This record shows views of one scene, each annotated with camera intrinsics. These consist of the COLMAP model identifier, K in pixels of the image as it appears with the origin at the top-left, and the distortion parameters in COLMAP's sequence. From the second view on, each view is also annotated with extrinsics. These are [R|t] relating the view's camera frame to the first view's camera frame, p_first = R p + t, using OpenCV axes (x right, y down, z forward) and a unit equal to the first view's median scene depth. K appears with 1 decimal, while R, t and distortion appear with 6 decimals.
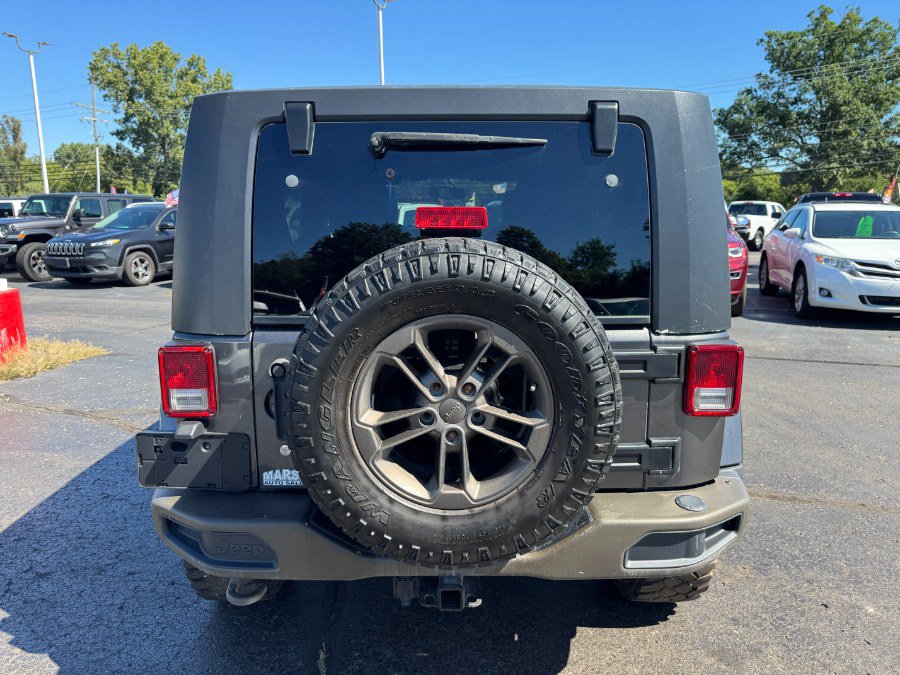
lens RADIAL K [[626.2, 0, 433.8], [0, 626.2, 347.2], [0, 0, 1]] dist [0.027738, -0.033950]
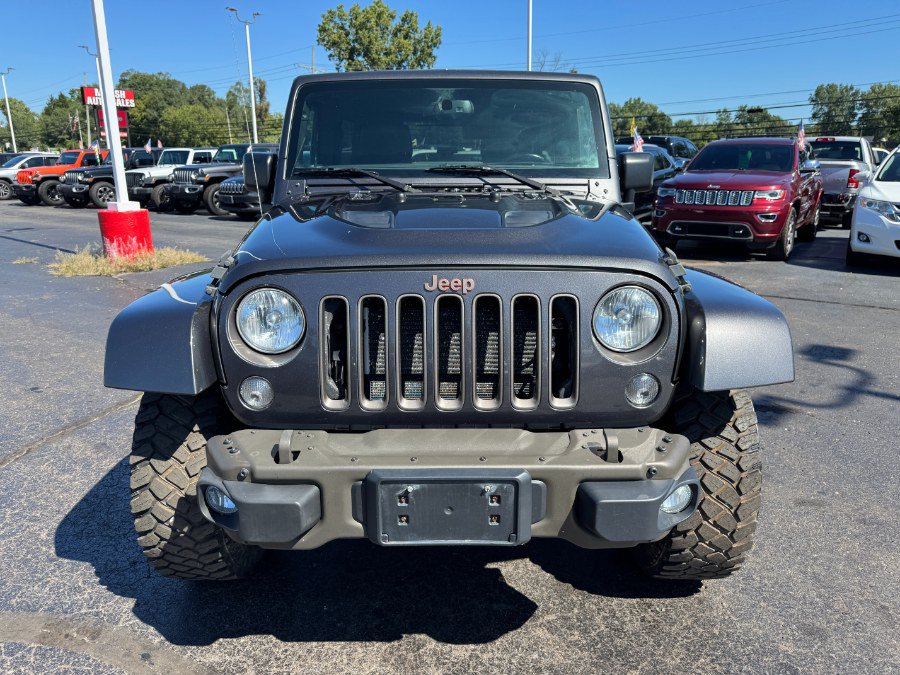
lens RADIAL K [[626.2, 0, 438.7], [0, 626.2, 330.9], [0, 0, 1]] dist [0.027738, -0.033950]
pose [[0.952335, 0.077688, -0.294997, 0.158153], [-0.063056, 0.996276, 0.058811, 0.021262], [0.298467, -0.037406, 0.953687, -0.062475]]
